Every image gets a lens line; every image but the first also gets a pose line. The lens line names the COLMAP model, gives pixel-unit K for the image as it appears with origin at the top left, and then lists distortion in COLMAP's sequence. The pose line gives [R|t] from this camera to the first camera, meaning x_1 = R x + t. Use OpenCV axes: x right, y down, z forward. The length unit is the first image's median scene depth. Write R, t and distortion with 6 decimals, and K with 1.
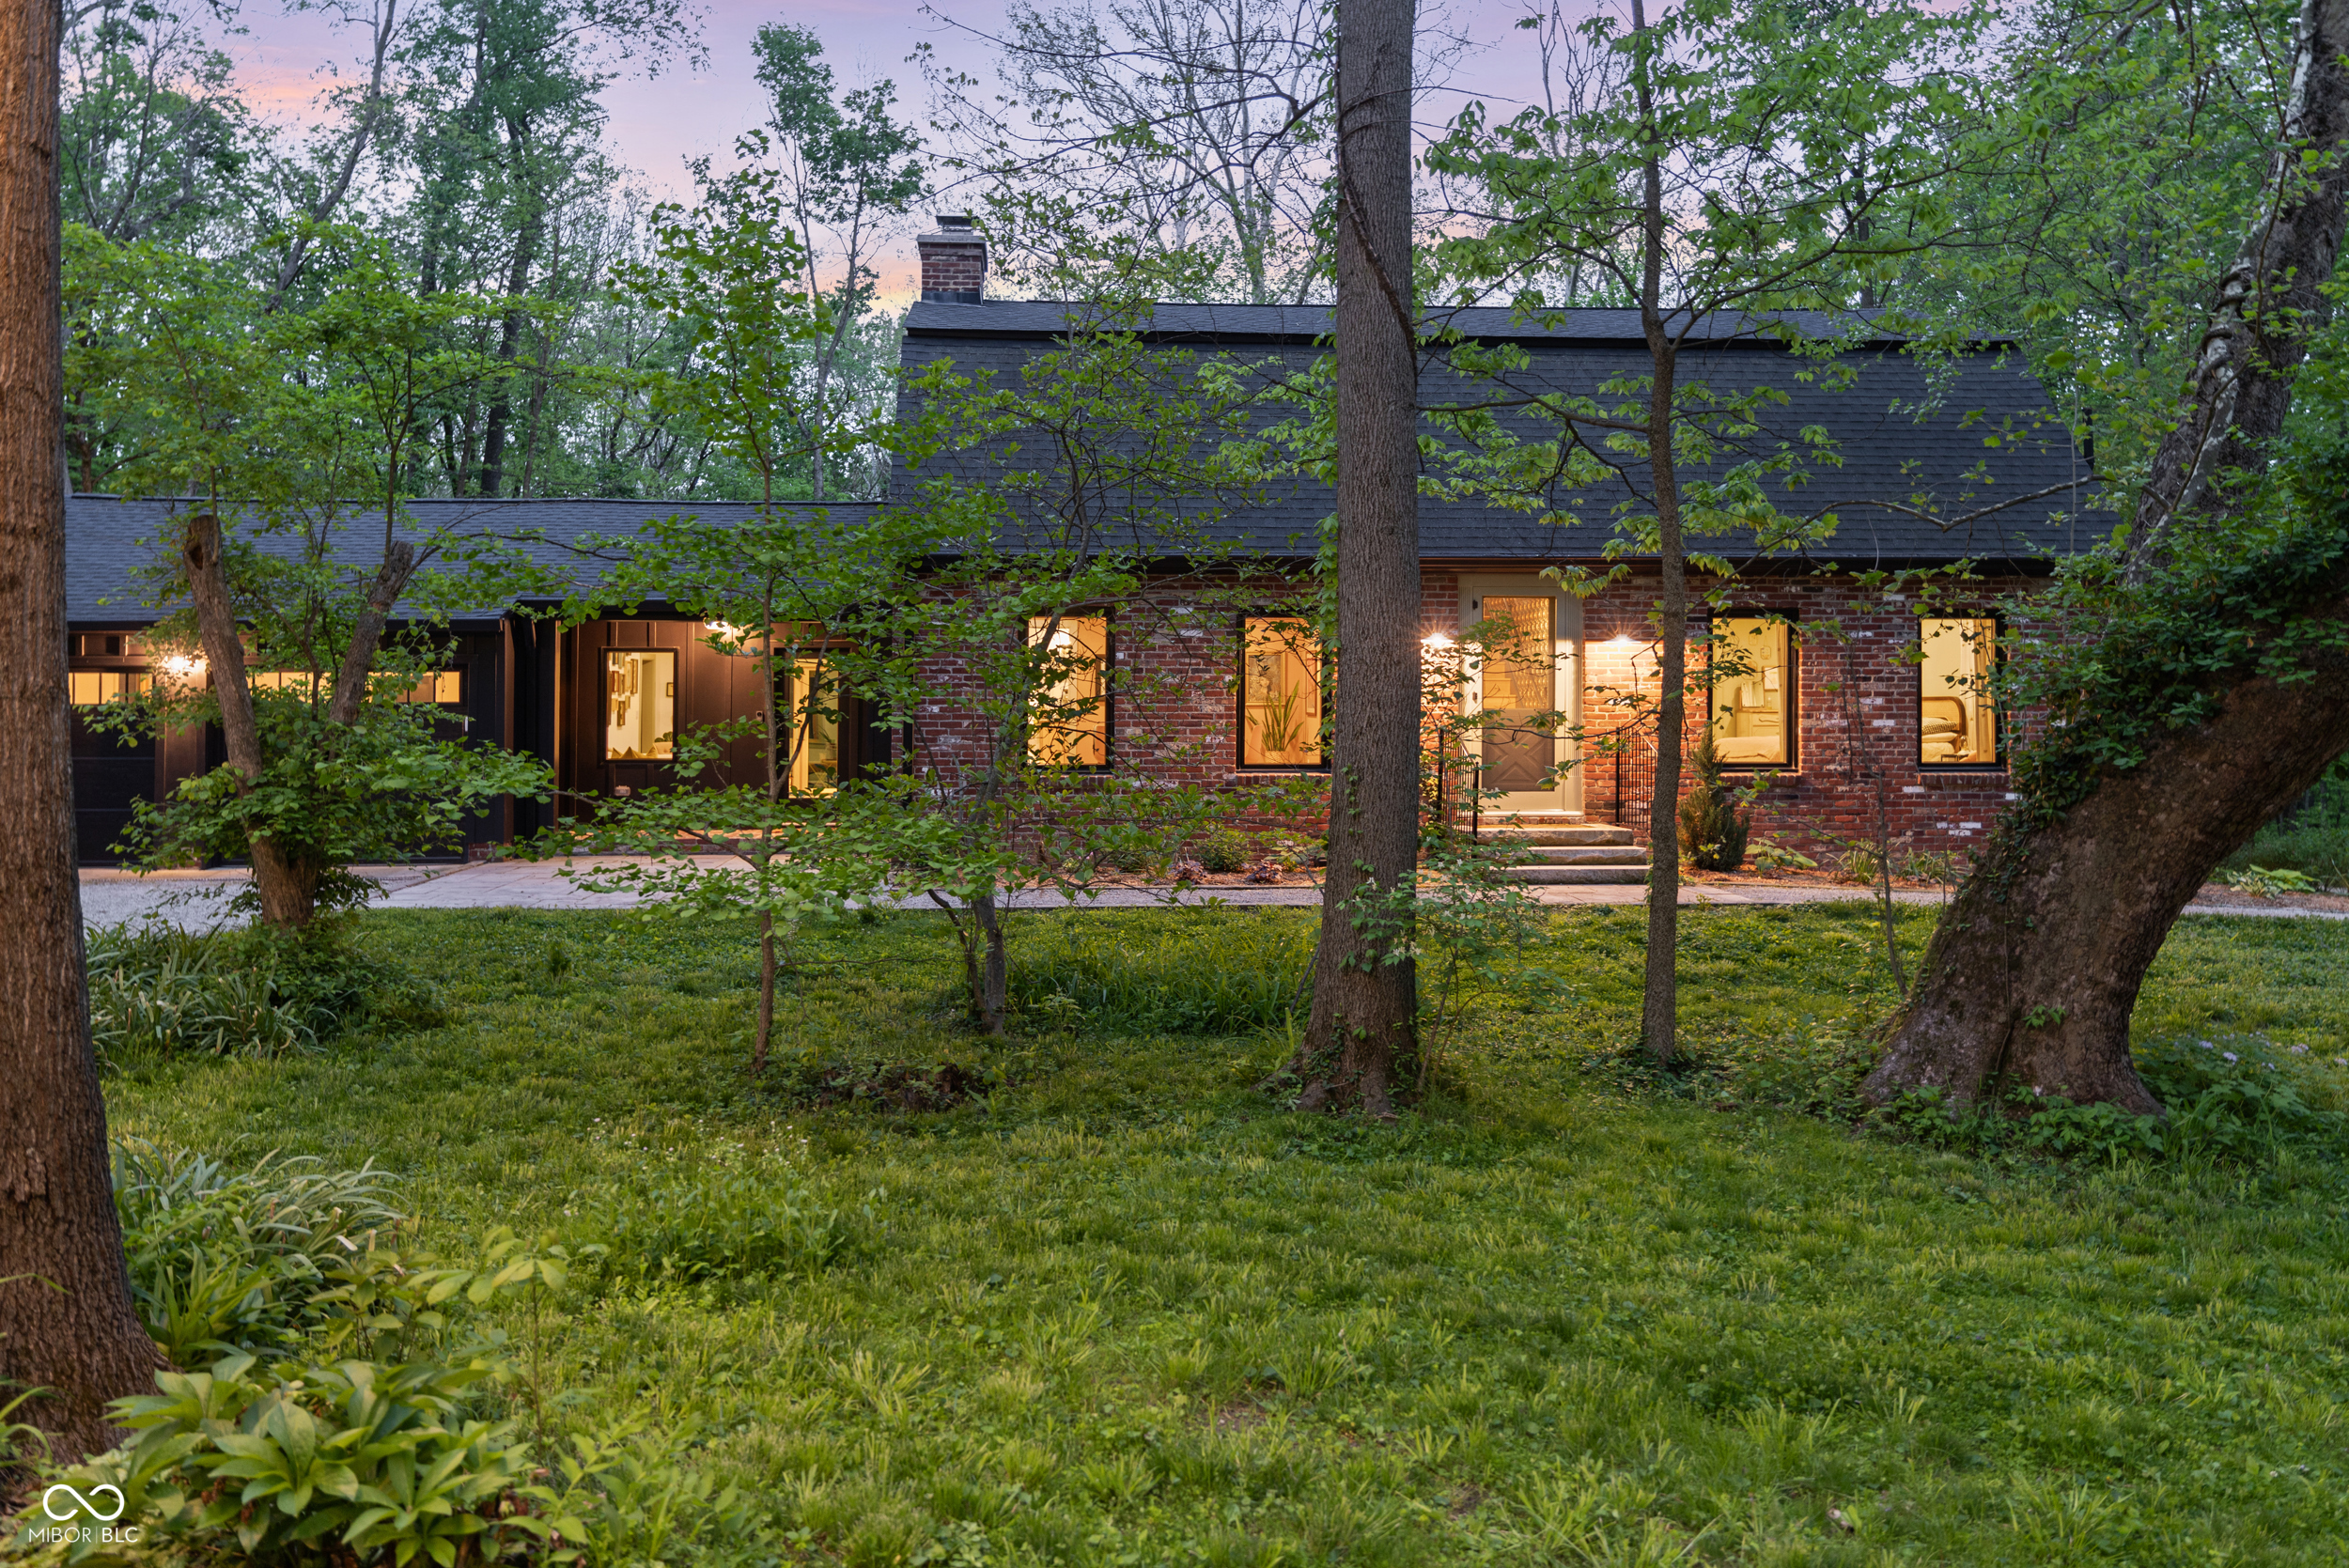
lens RADIAL K [[1695.2, 0, 1174.5], [0, 1695.2, 784.0], [0, 0, 1]] dist [0.005118, 0.004395]
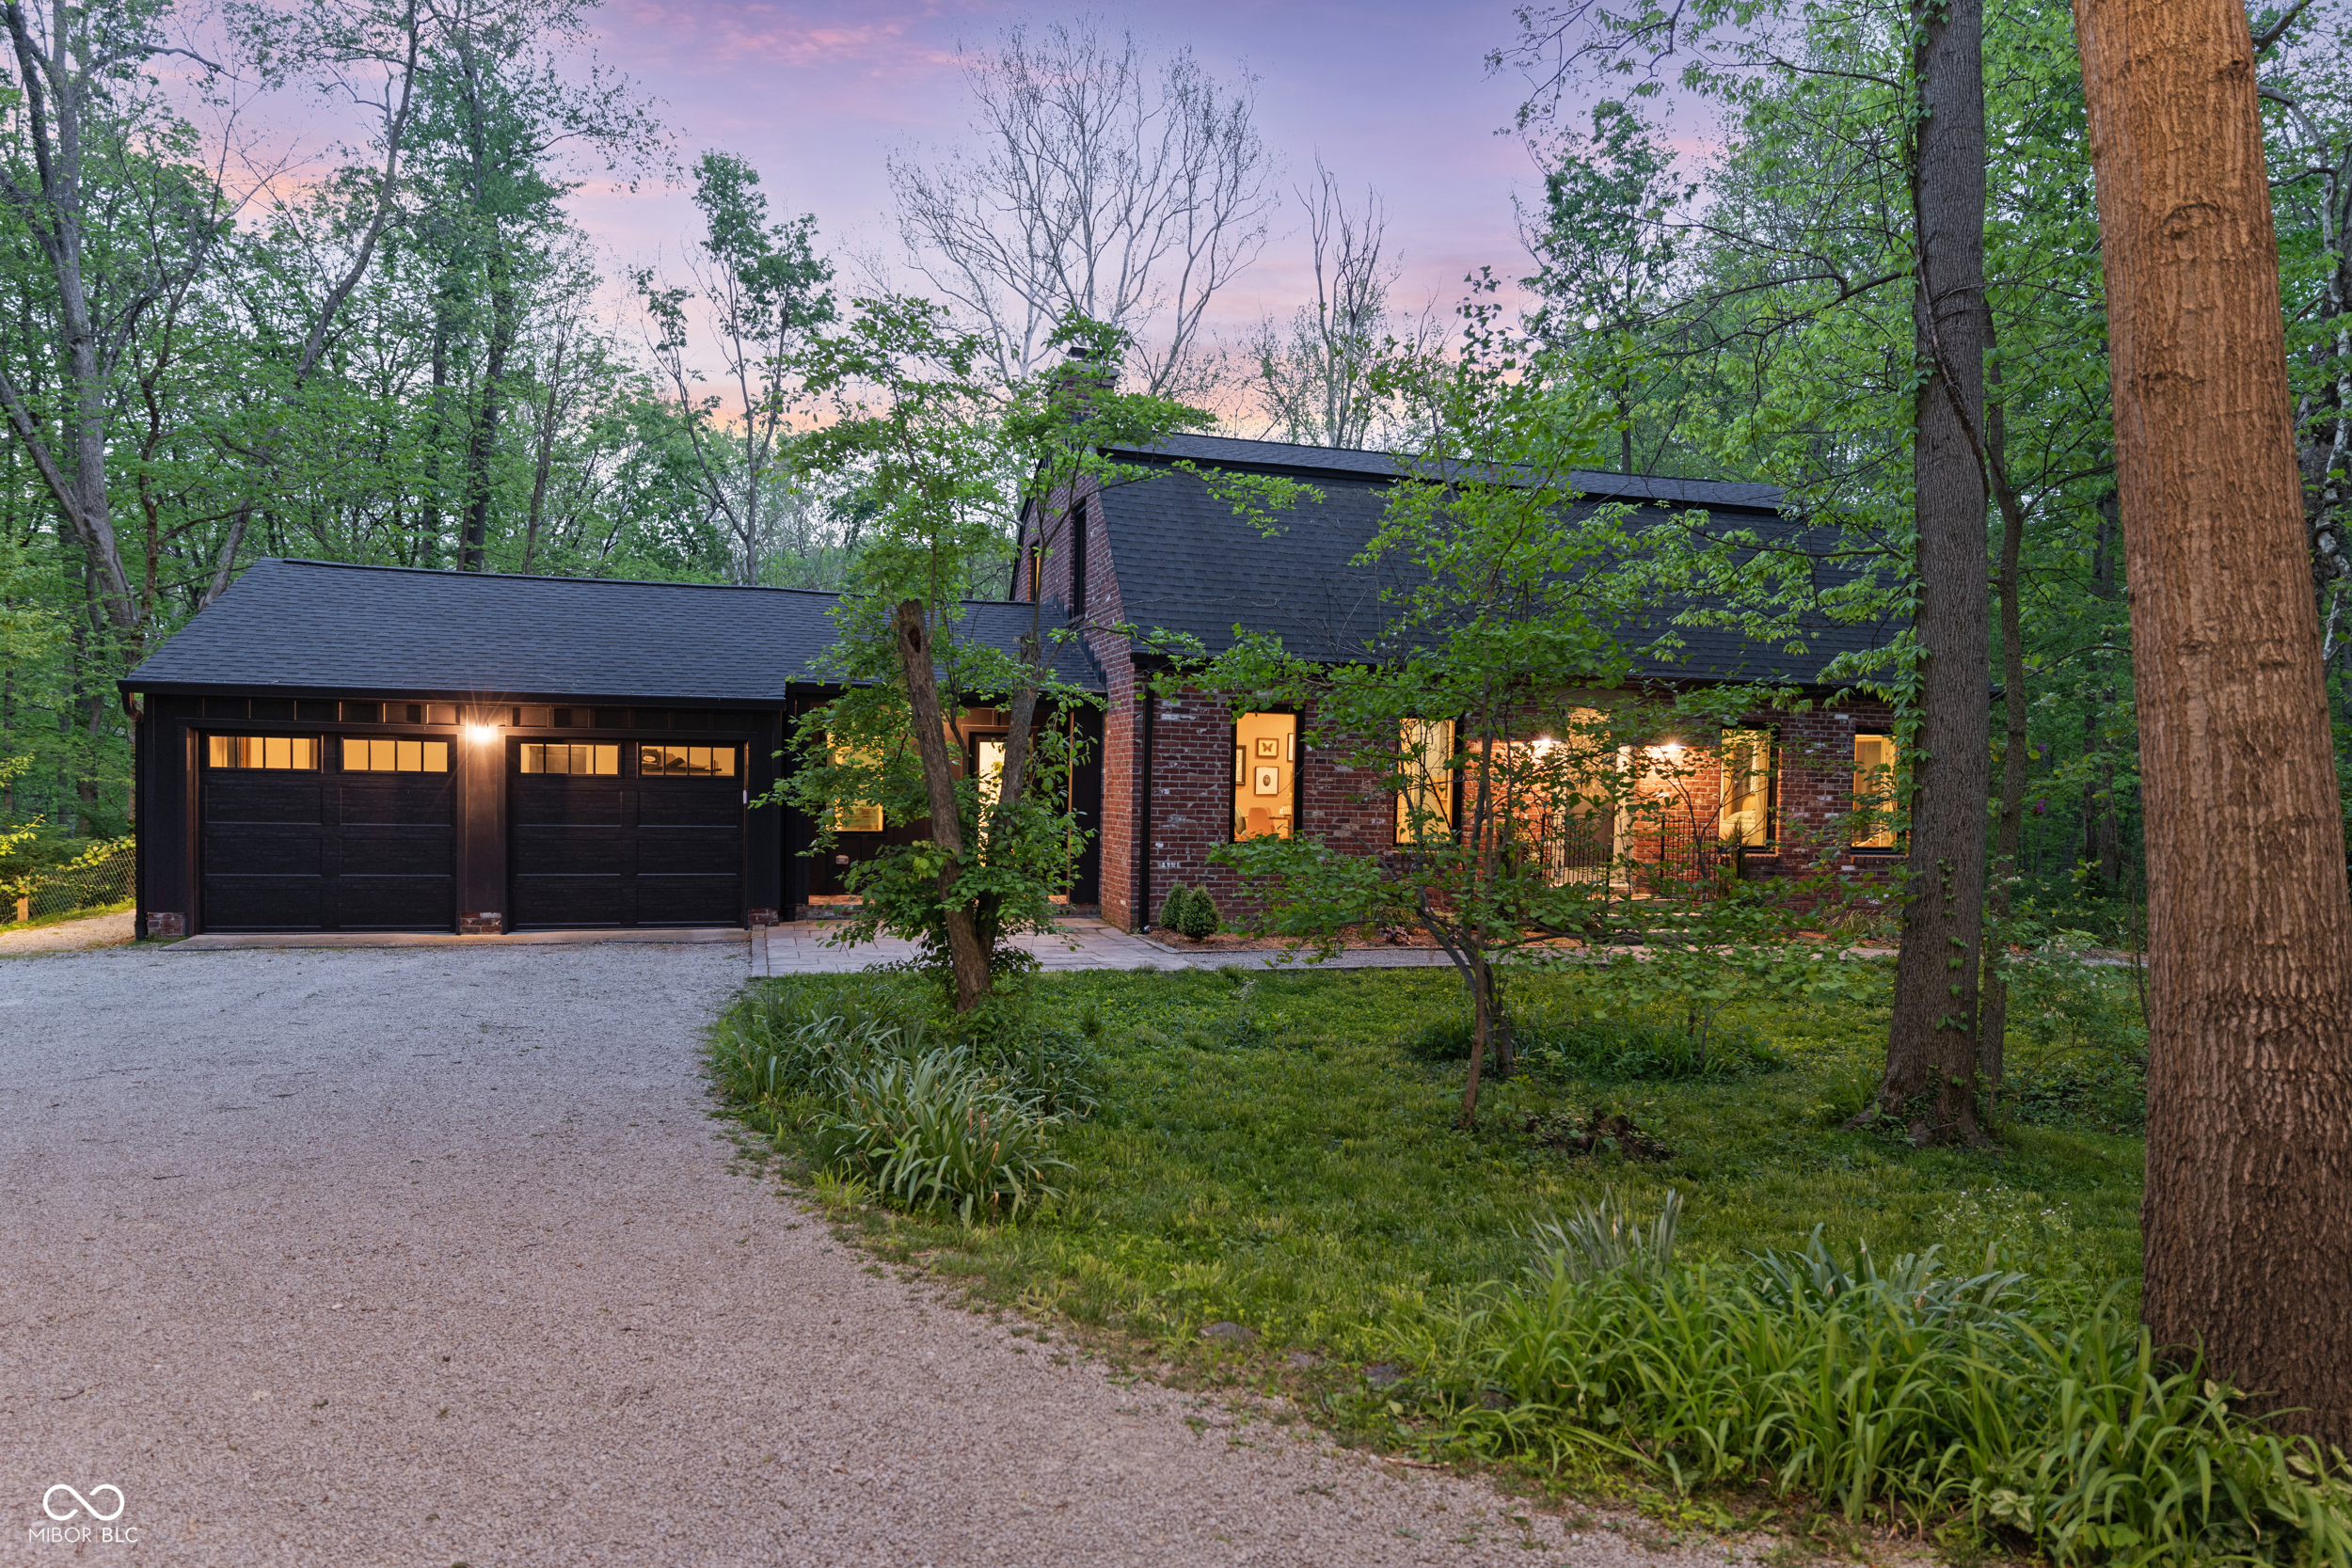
lens RADIAL K [[1418.1, 0, 1046.2], [0, 1418.1, 912.3], [0, 0, 1]] dist [-0.001137, -0.001604]
pose [[0.978122, 0.001566, 0.208028, -0.232841], [-0.011032, 0.998955, 0.044350, -0.002480], [-0.207742, -0.045674, 0.977117, 0.048513]]
